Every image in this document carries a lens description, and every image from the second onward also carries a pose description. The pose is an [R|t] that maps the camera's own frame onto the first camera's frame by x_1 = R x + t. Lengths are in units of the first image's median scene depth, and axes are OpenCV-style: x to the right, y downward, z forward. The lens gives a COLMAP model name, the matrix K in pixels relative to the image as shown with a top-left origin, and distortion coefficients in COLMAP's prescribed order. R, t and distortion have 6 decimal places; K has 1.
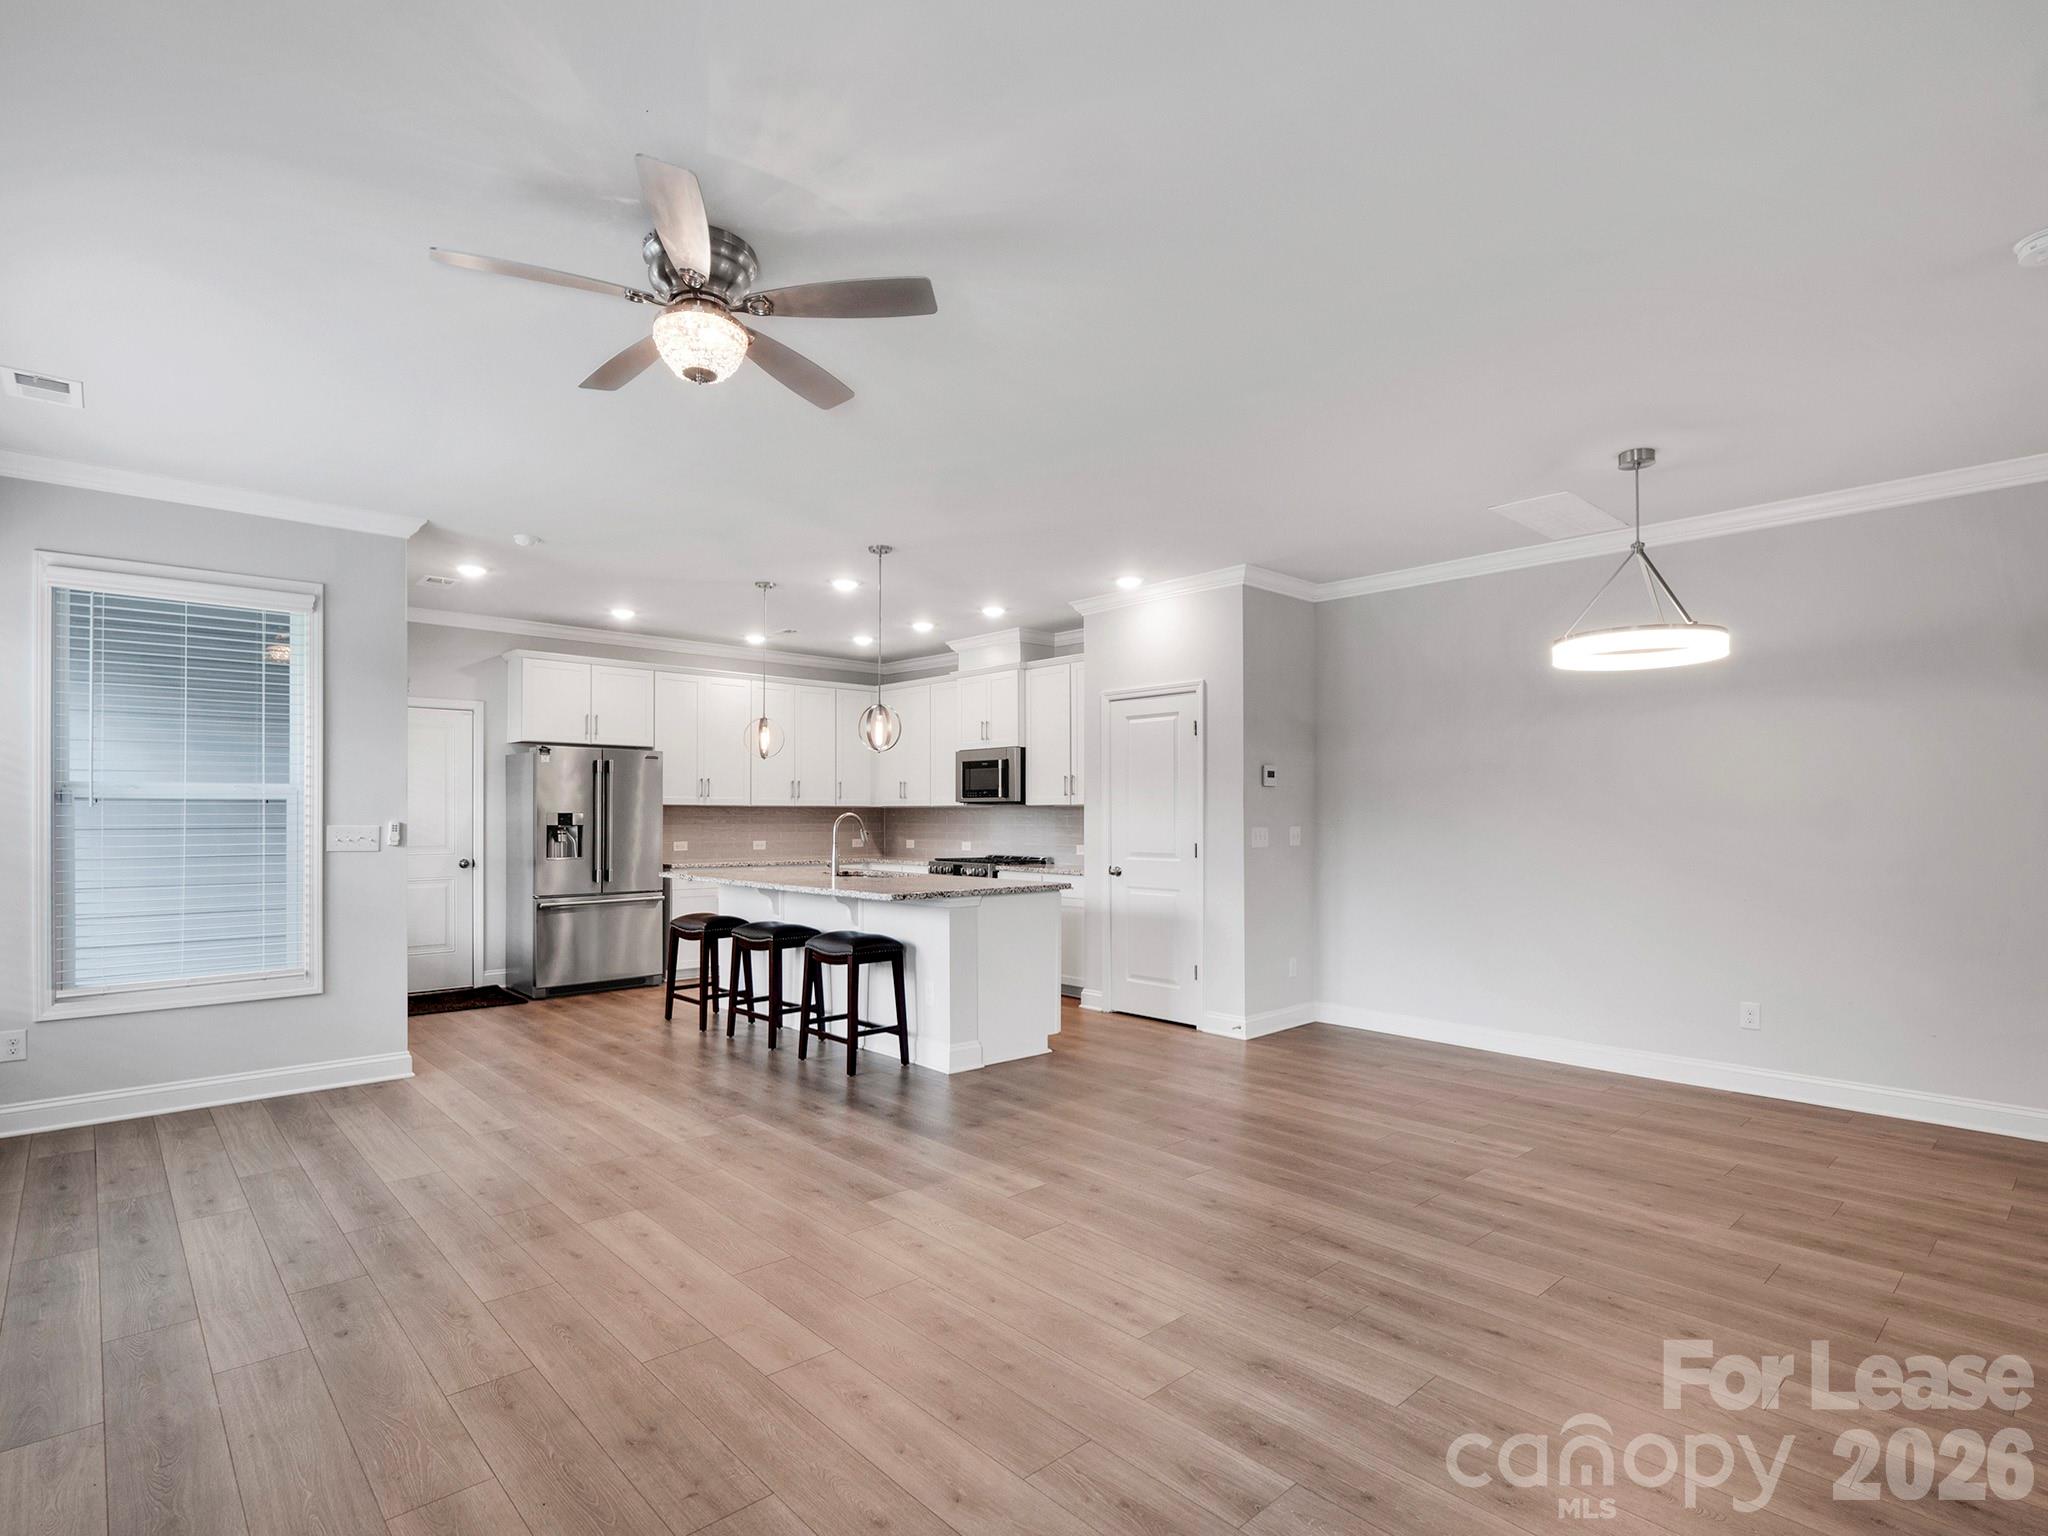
lens RADIAL K [[1037.5, 0, 1017.1], [0, 1037.5, 820.1], [0, 0, 1]] dist [-0.013300, -0.000961]
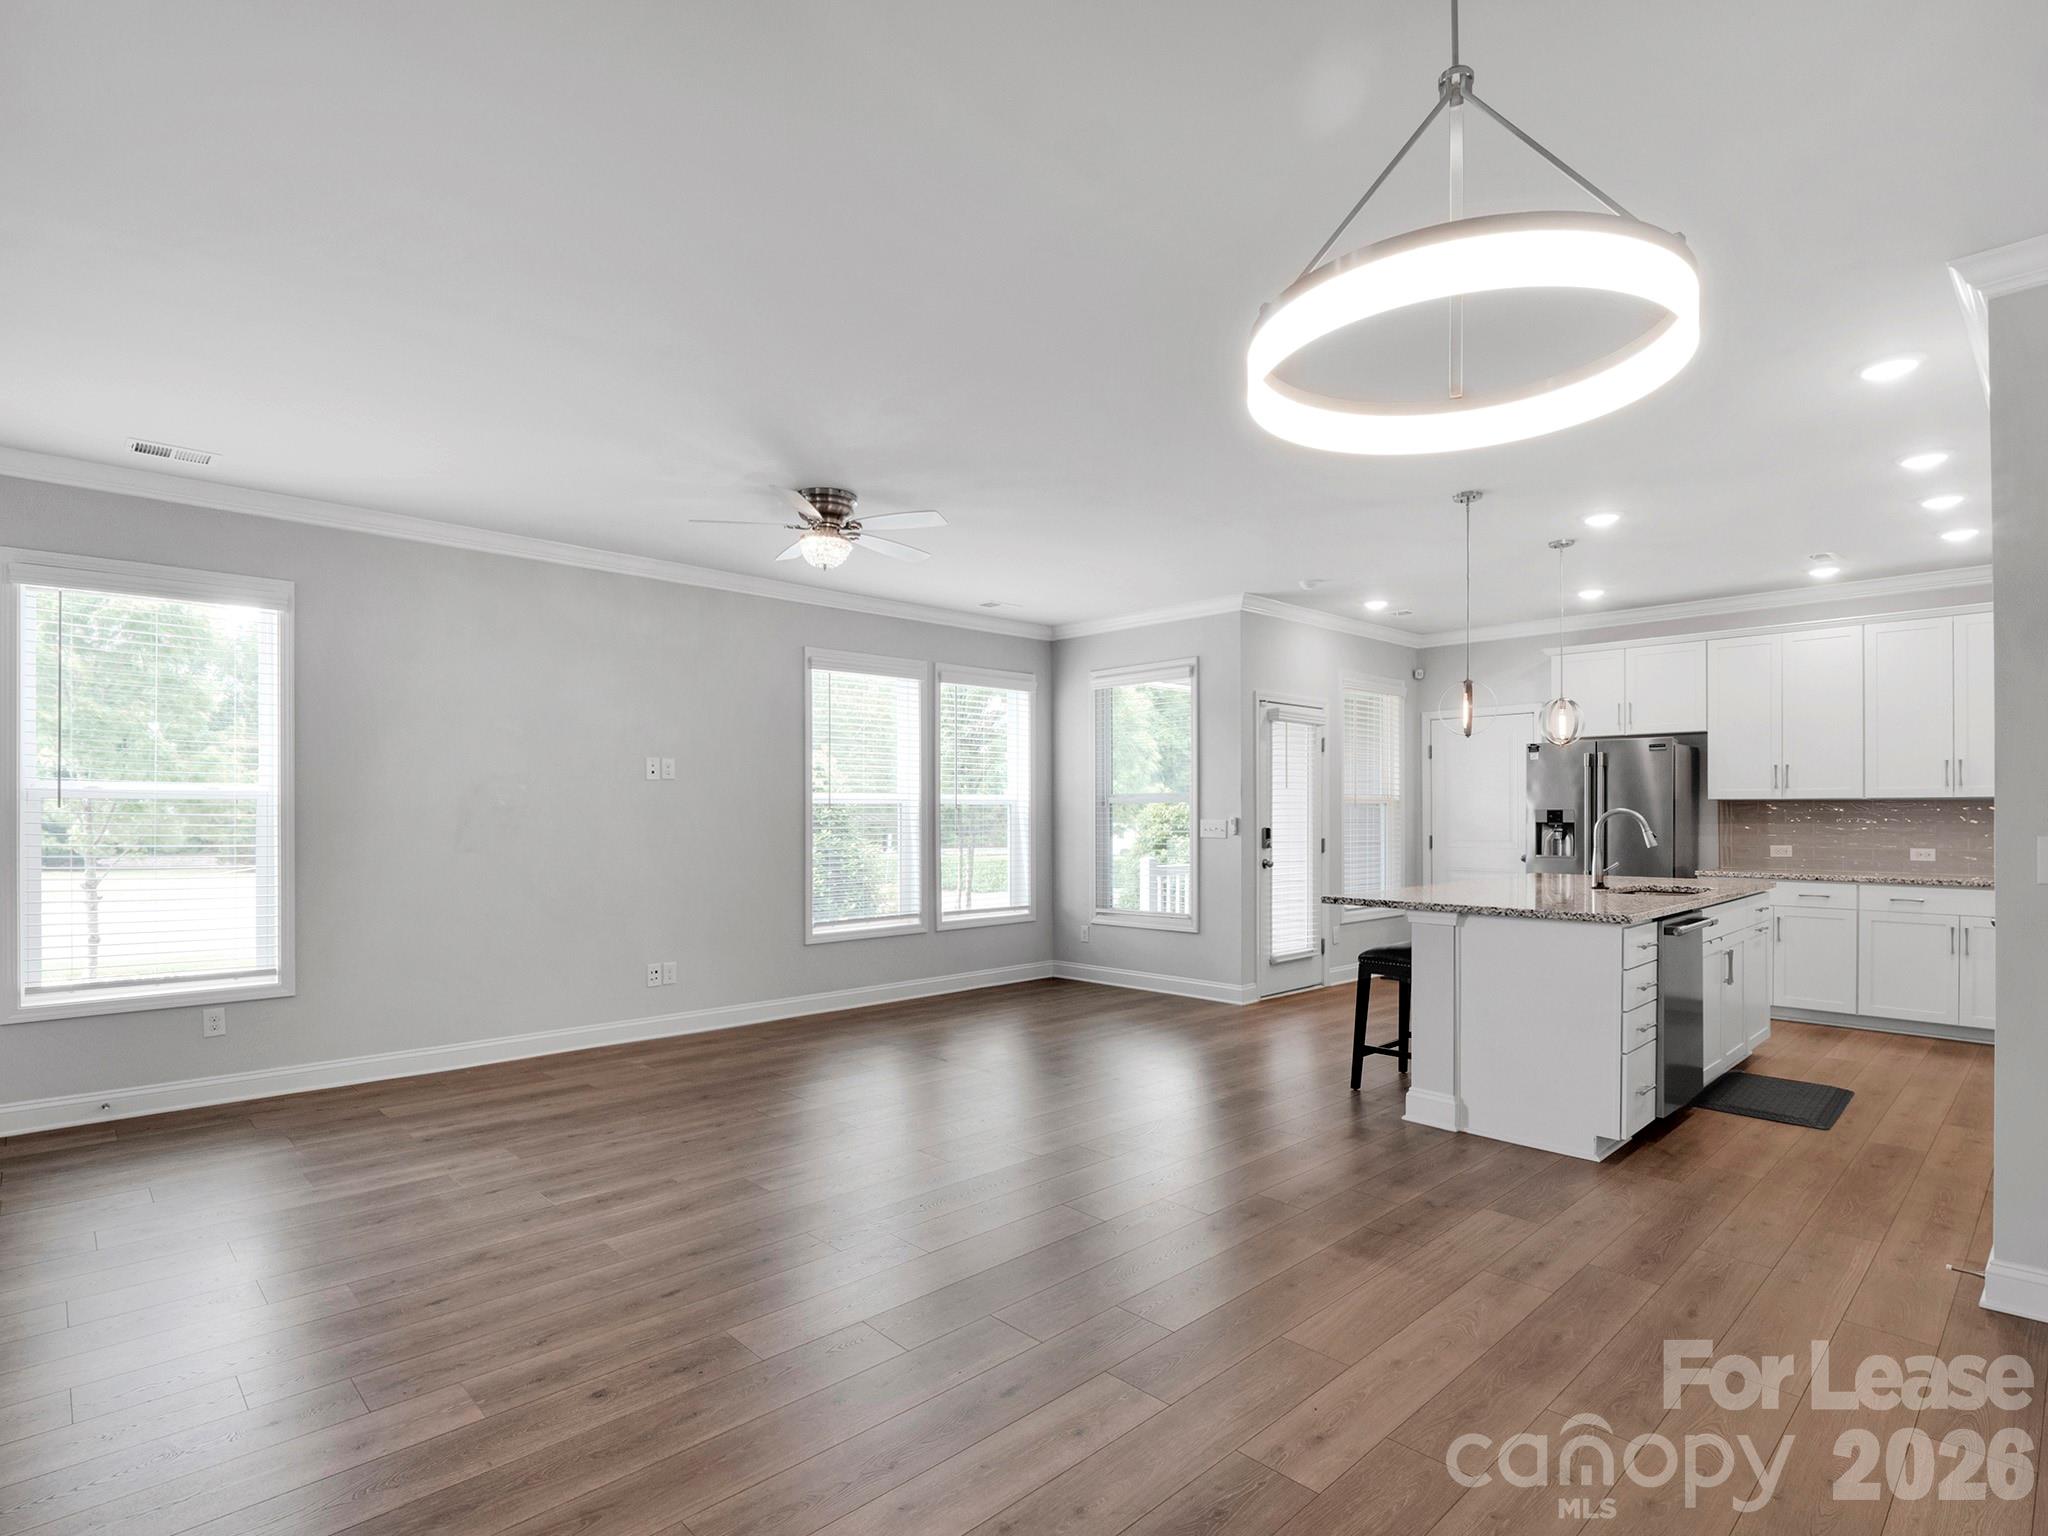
lens RADIAL K [[1050.3, 0, 1006.2], [0, 1050.3, 814.4], [0, 0, 1]] dist [-0.002832, -0.016113]
pose [[0.015671, -0.000726, -0.999877, 0.710229], [-0.004456, 0.999990, -0.000796, 0.000192], [0.999867, 0.004468, 0.015667, 0.604798]]
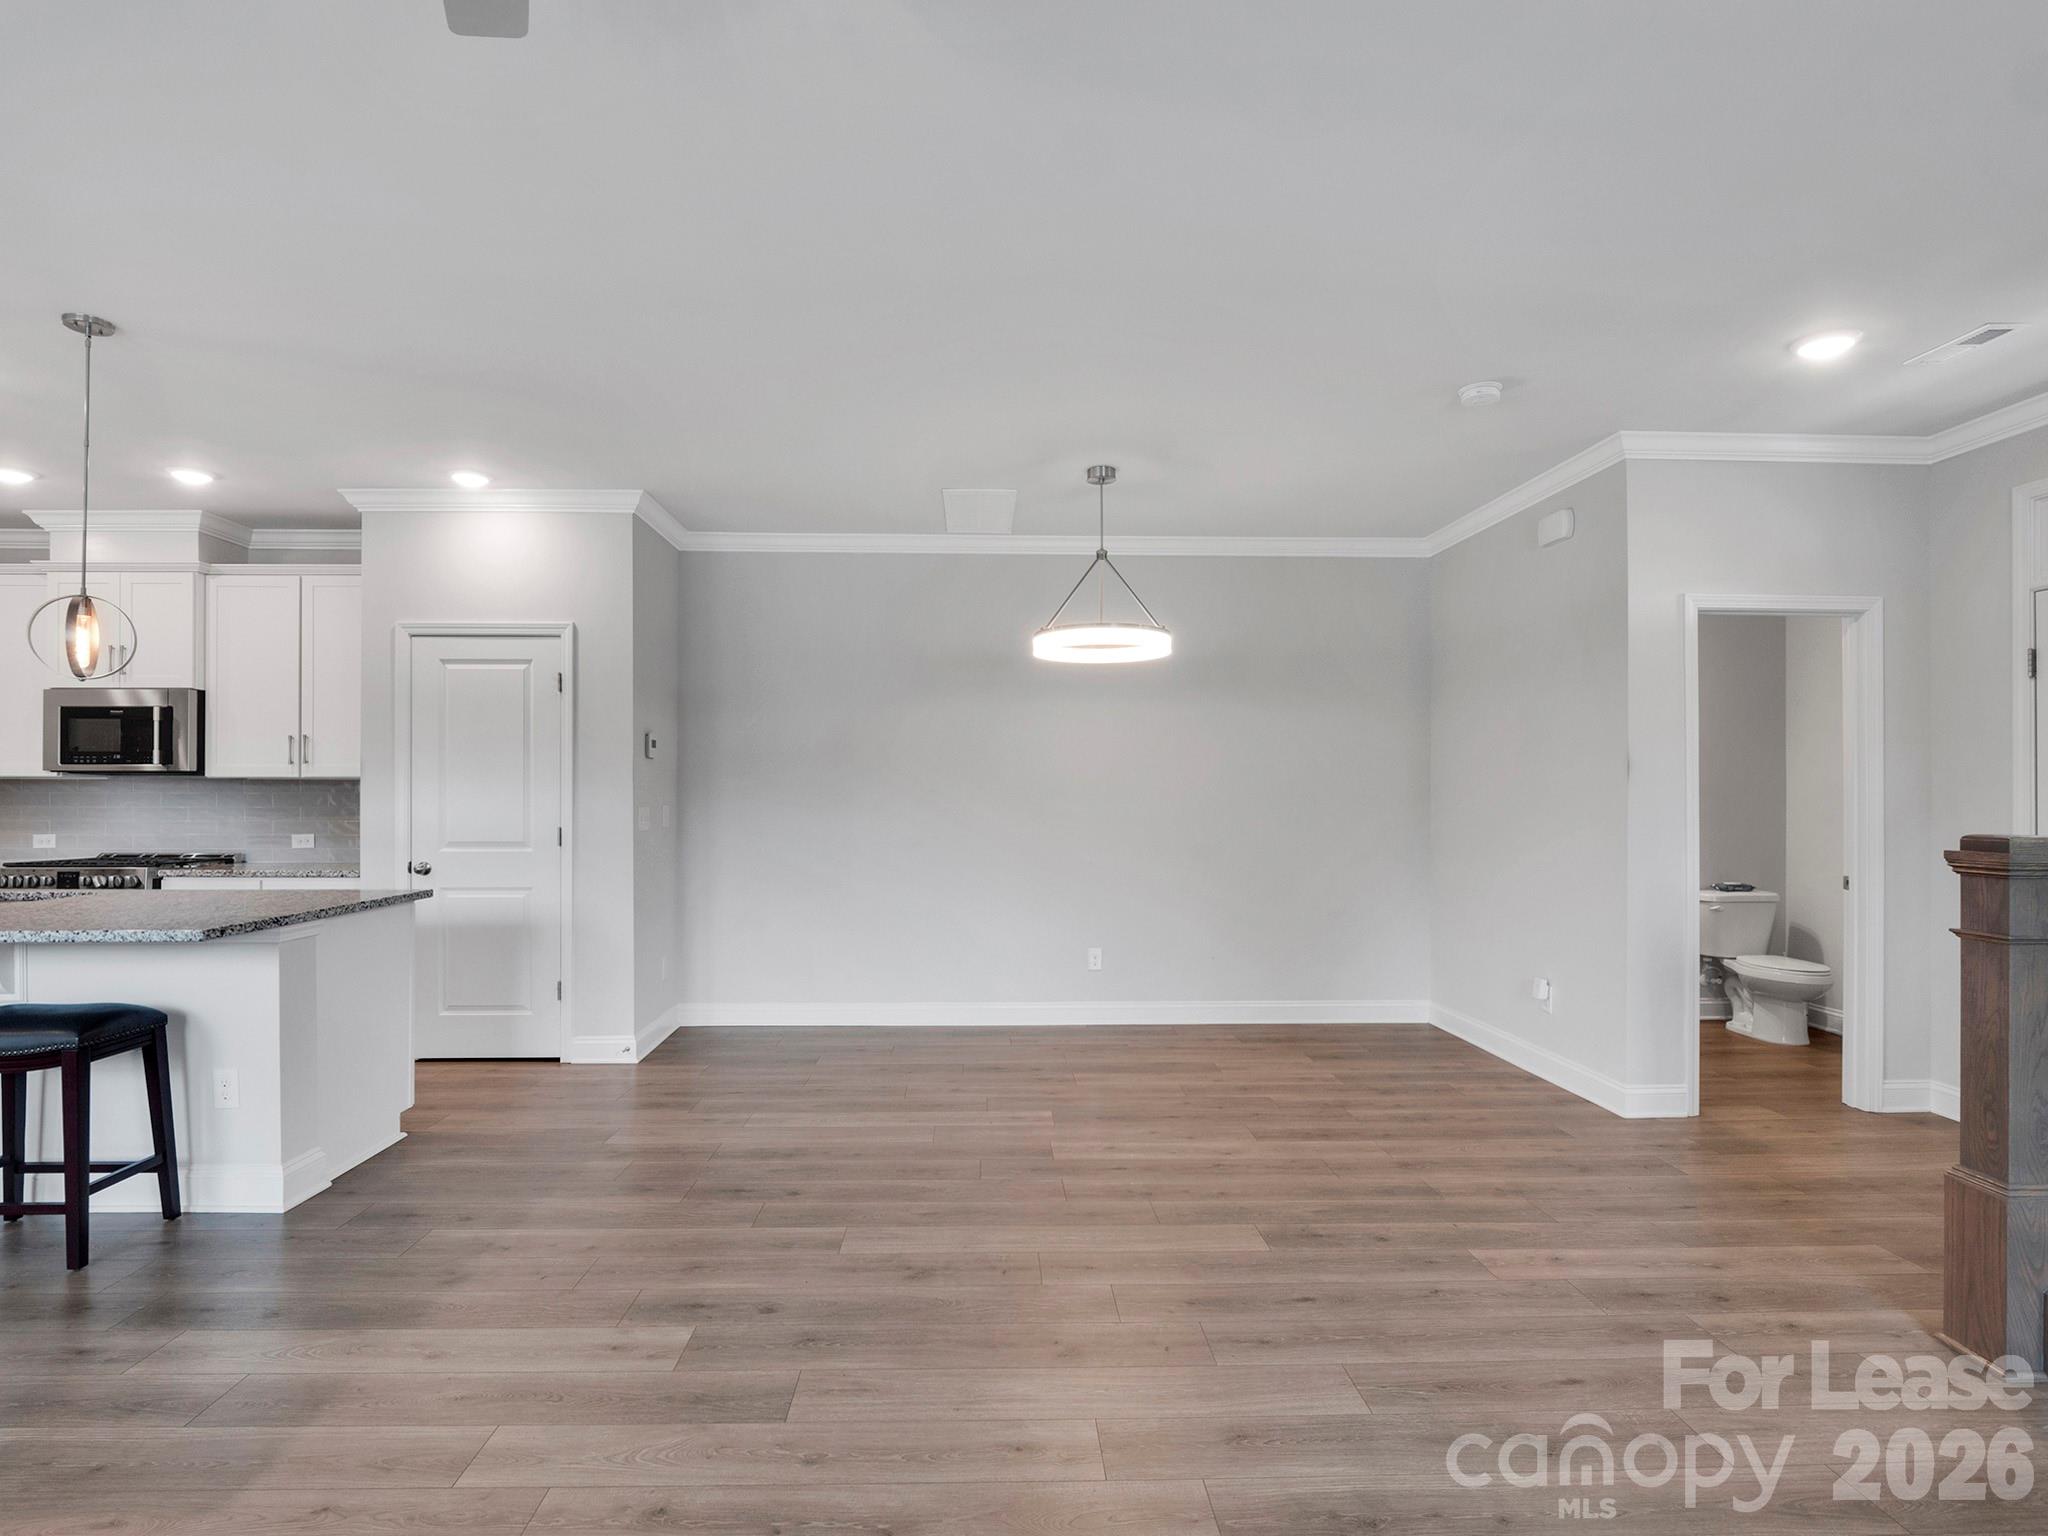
lens RADIAL K [[1034.5, 0, 1012.3], [0, 1034.5, 780.8], [0, 0, 1]] dist [0.000661, -0.011853]
pose [[0.648243, 0.008717, 0.761383, -0.230283], [0.003722, 0.999886, -0.014616, -0.000302], [-0.761424, 0.012309, 0.648137, 0.250706]]
